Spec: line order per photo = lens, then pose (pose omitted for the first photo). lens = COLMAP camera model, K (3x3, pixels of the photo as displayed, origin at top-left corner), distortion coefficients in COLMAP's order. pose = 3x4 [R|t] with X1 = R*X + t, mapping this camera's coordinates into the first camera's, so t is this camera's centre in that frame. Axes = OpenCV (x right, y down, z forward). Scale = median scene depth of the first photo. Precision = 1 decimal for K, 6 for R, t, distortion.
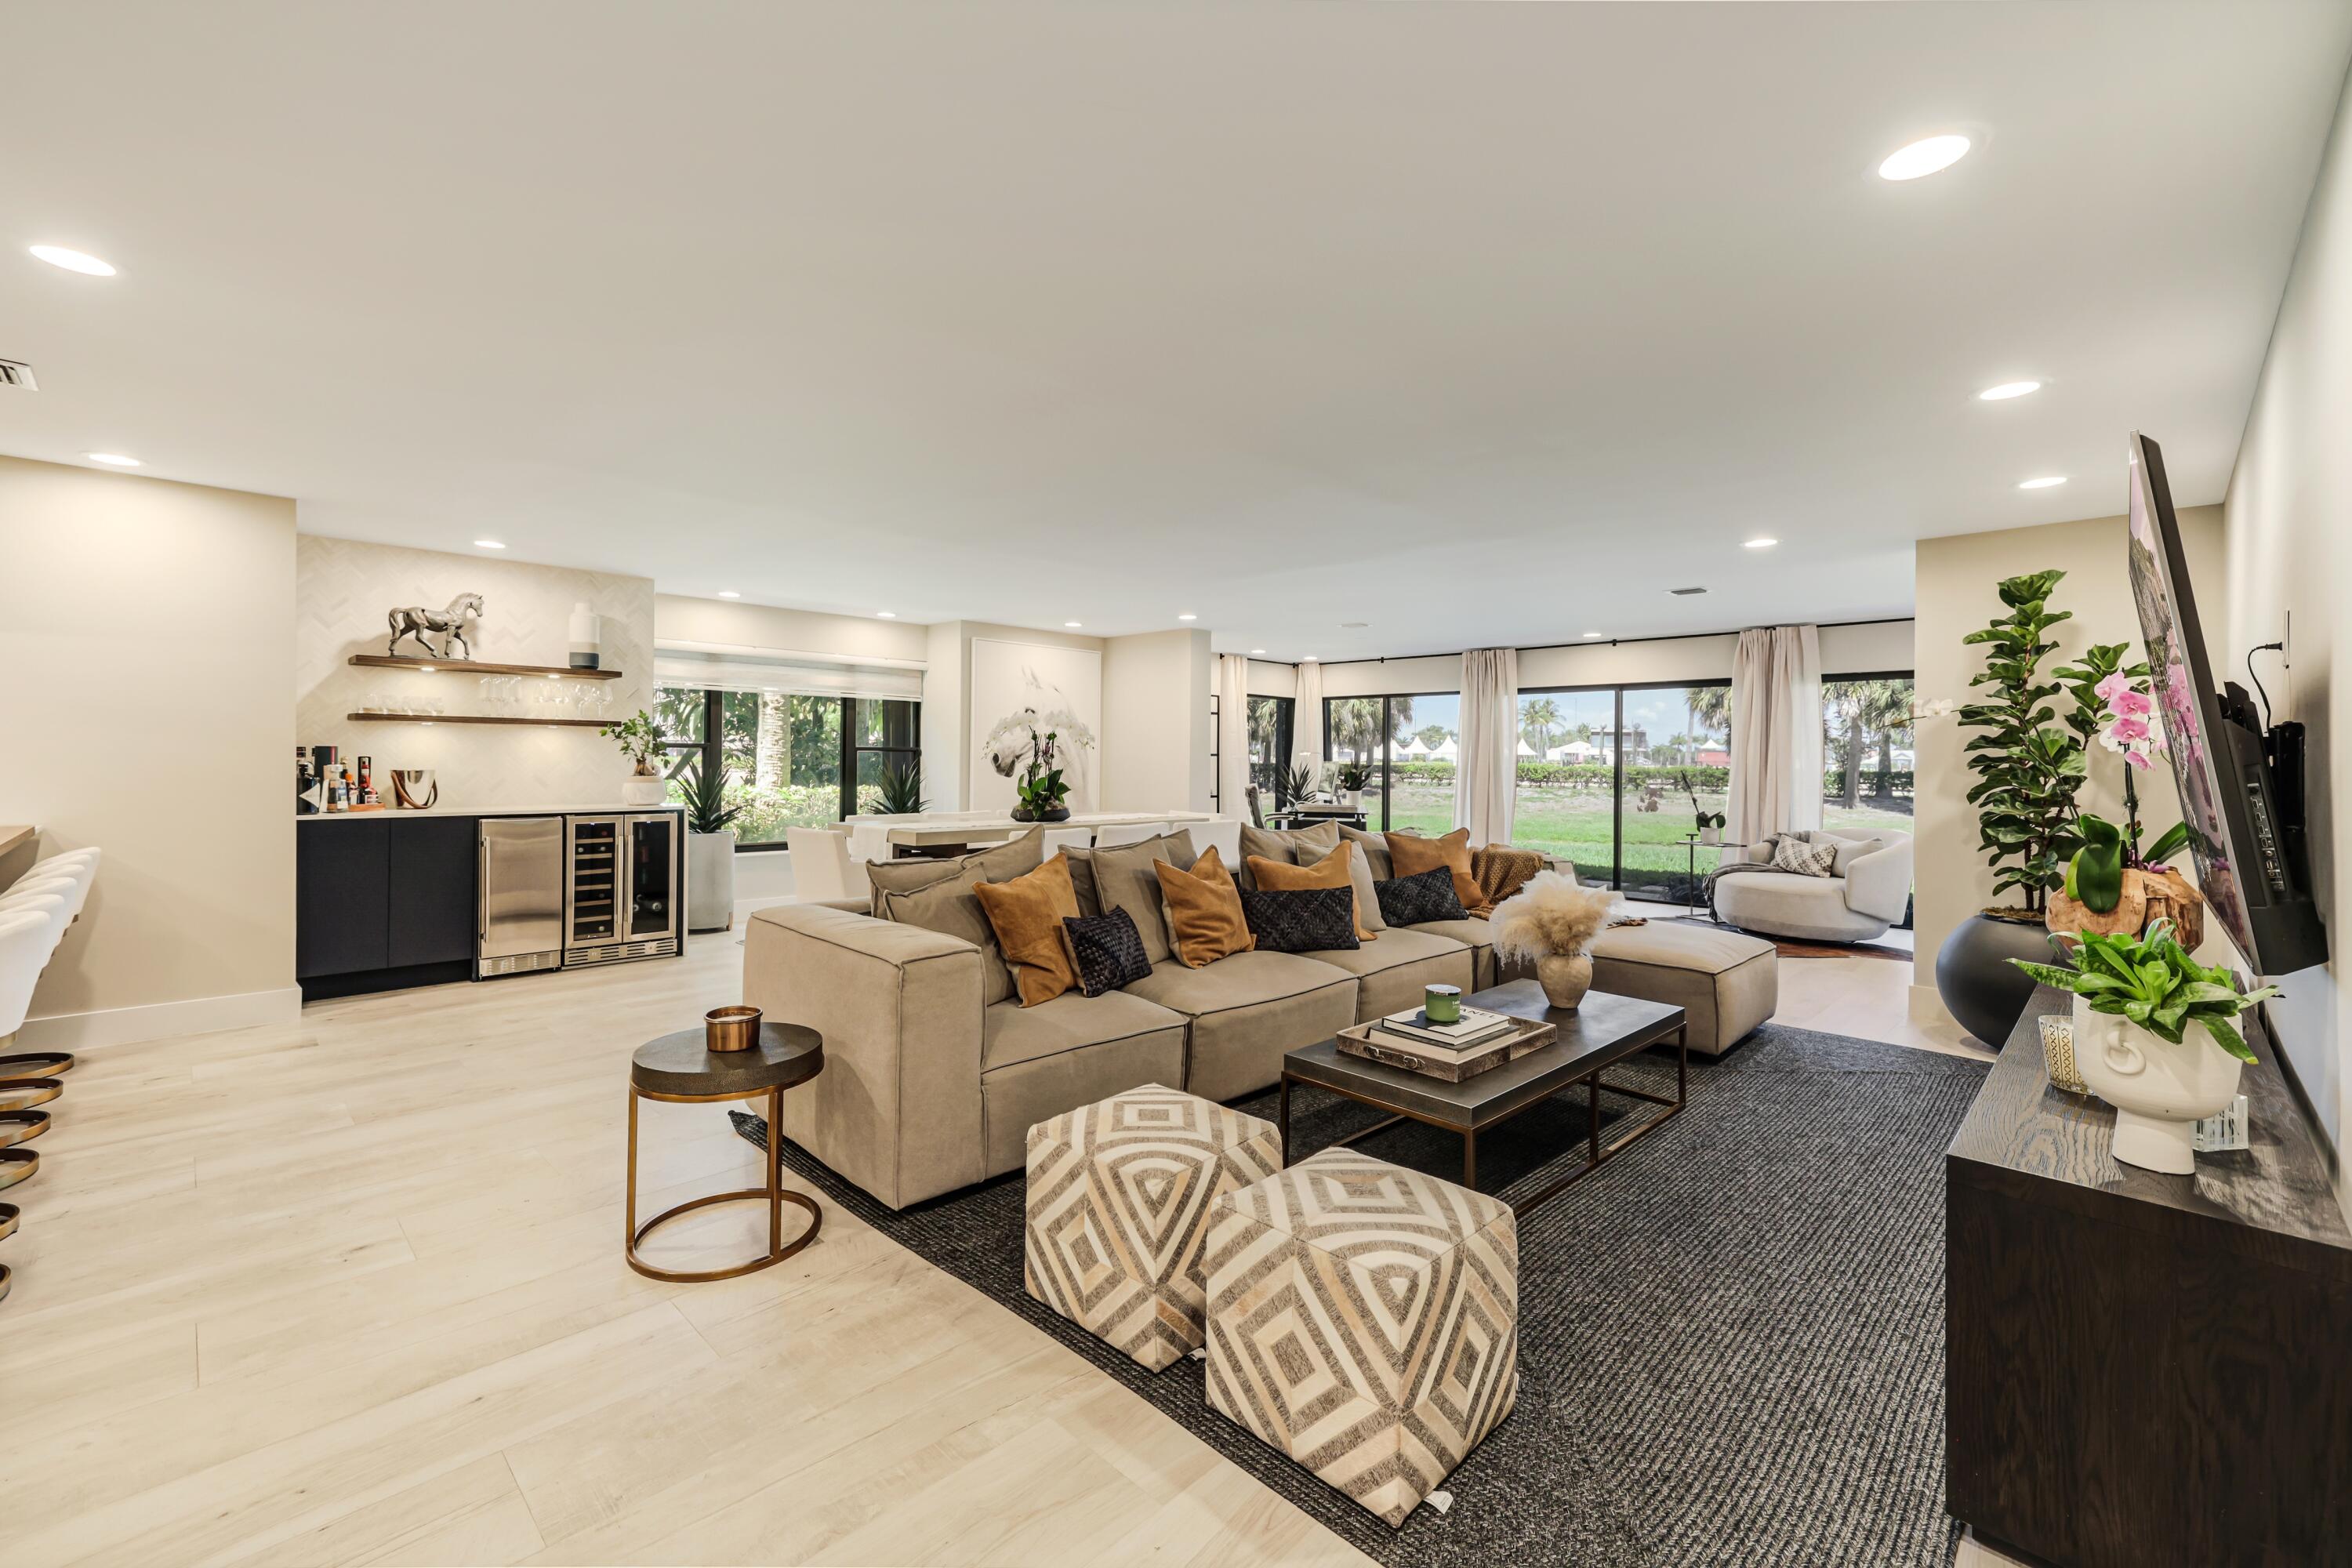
lens RADIAL K [[982.7, 0, 1151.9], [0, 982.7, 758.6], [0, 0, 1]] dist [0.011642, 0.000009]
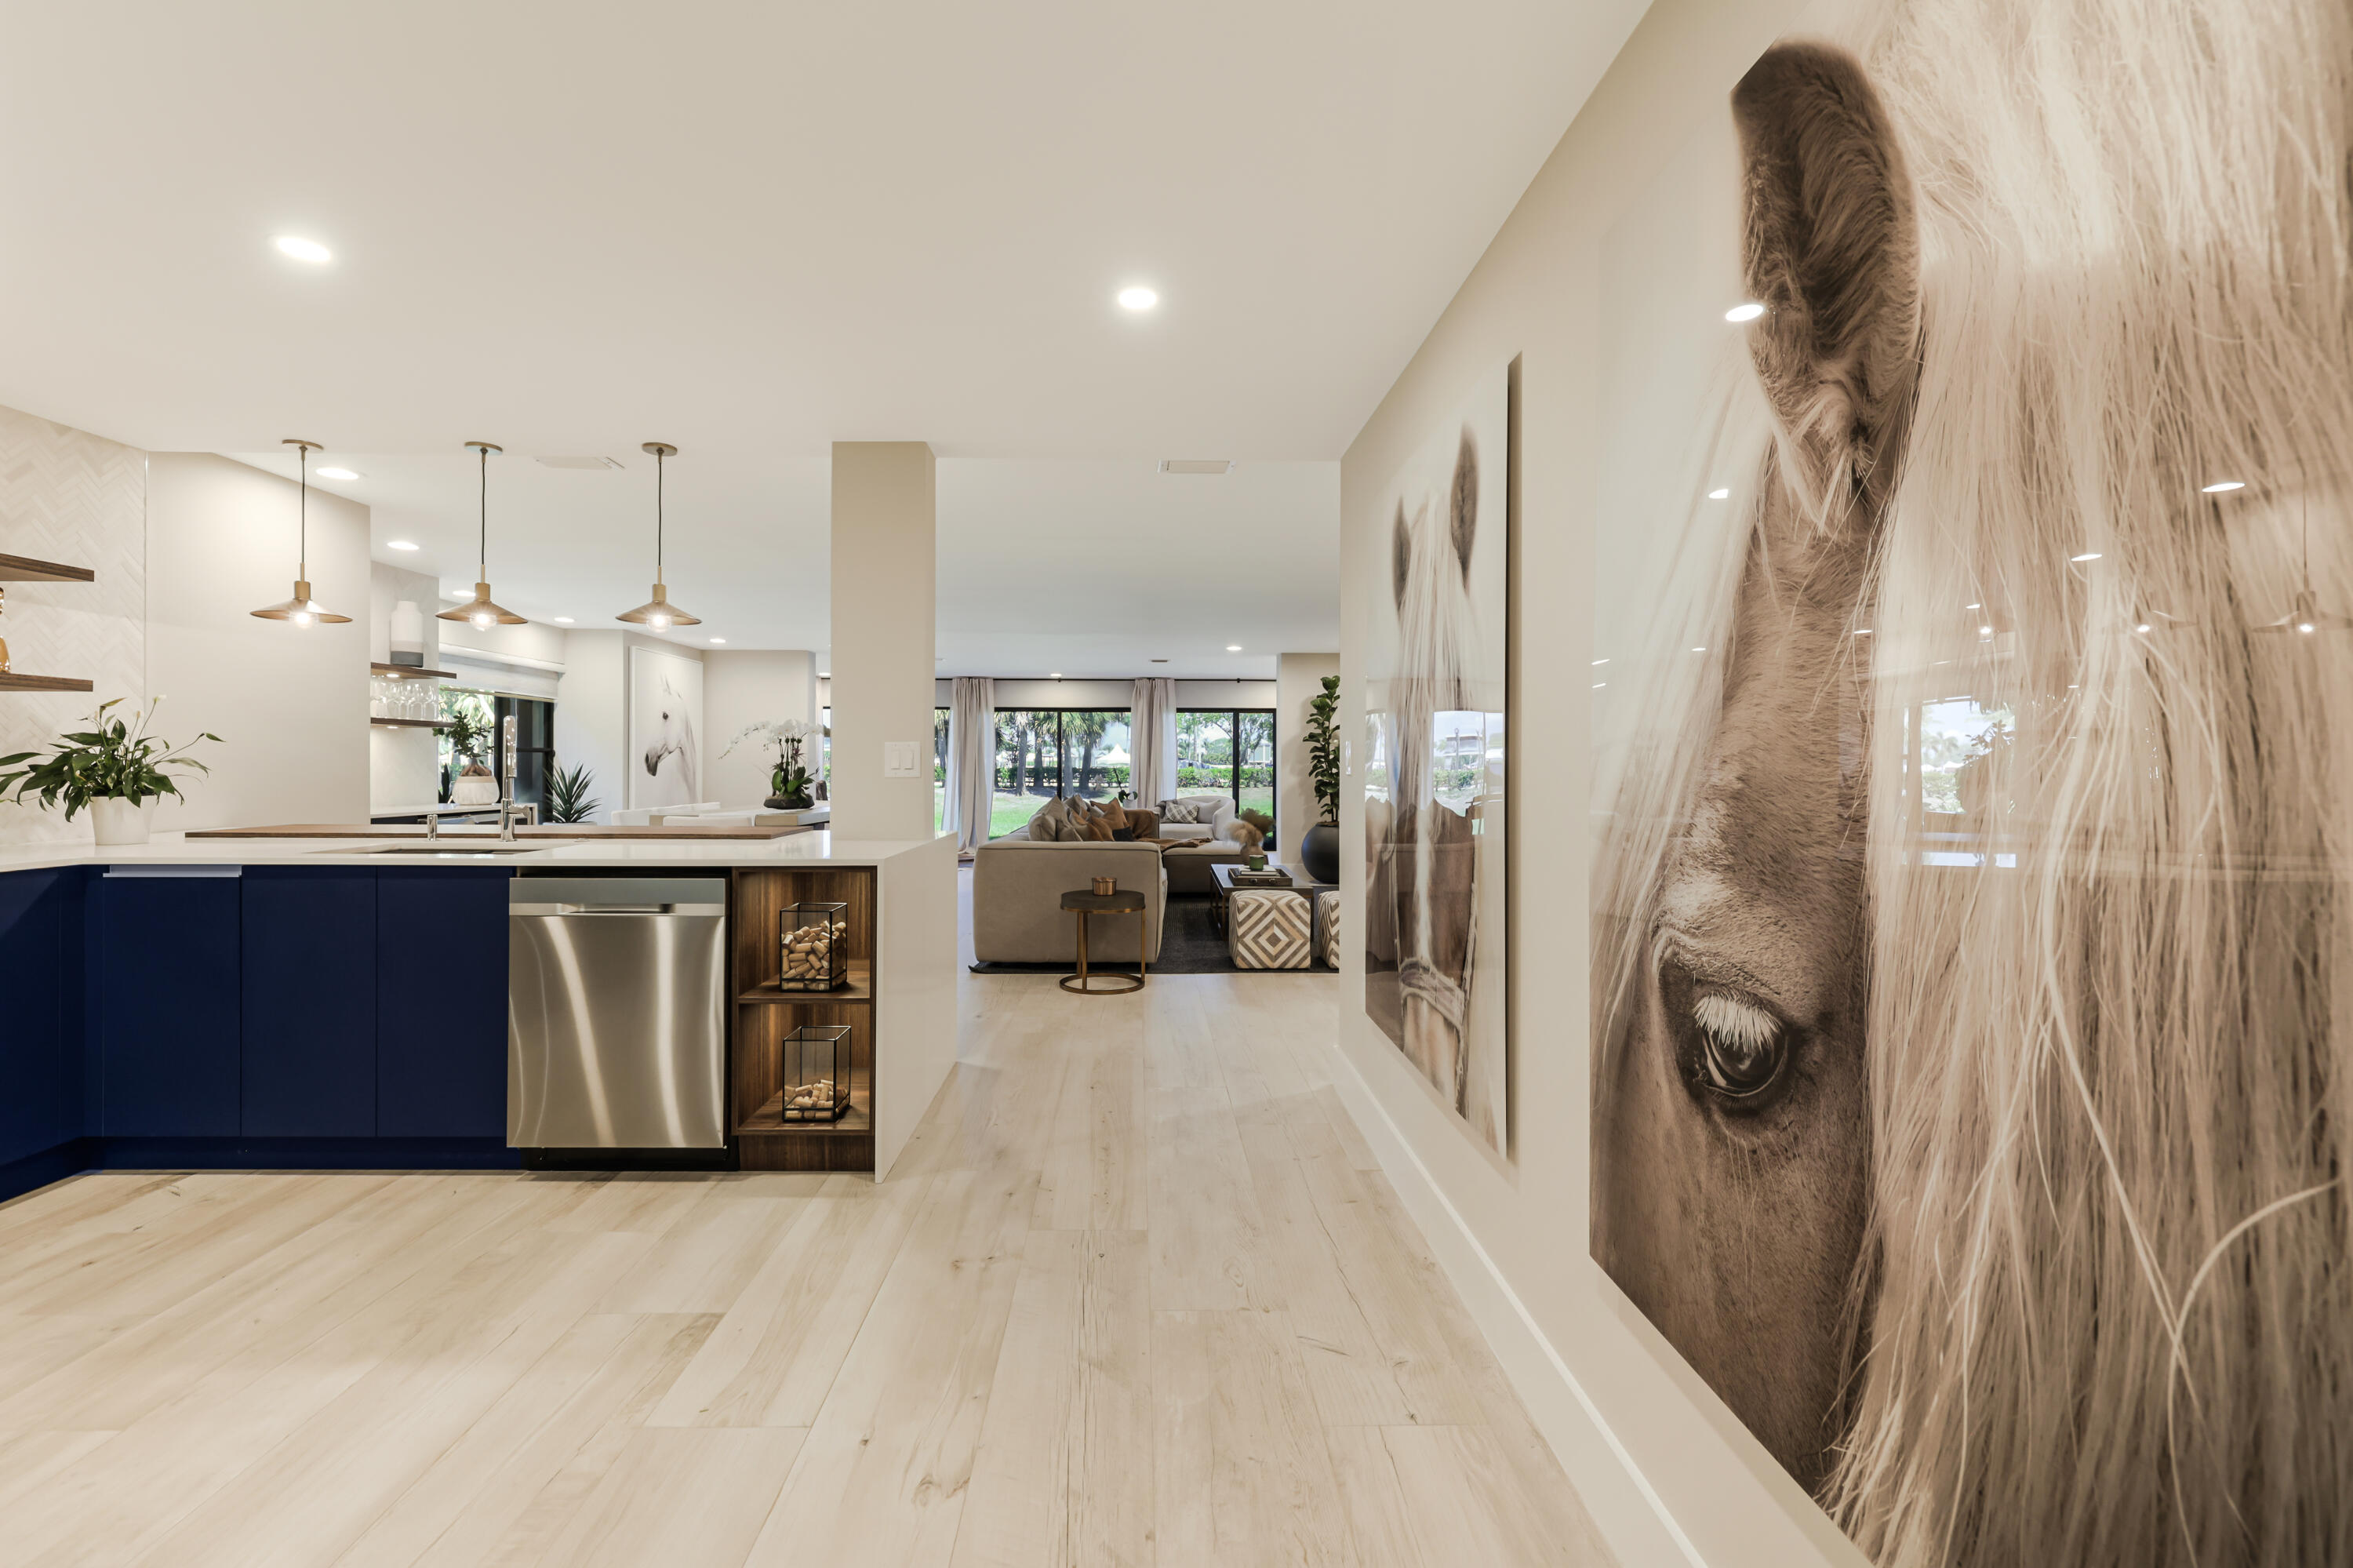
lens RADIAL K [[1004.1, 0, 1152.6], [0, 1004.1, 762.1], [0, 0, 1]] dist [0.001100, 0.000093]
pose [[0.690841, -0.006352, 0.722979, -0.876059], [0.003812, 0.999980, 0.005144, -0.000225], [-0.722996, -0.000797, 0.690851, -0.252777]]
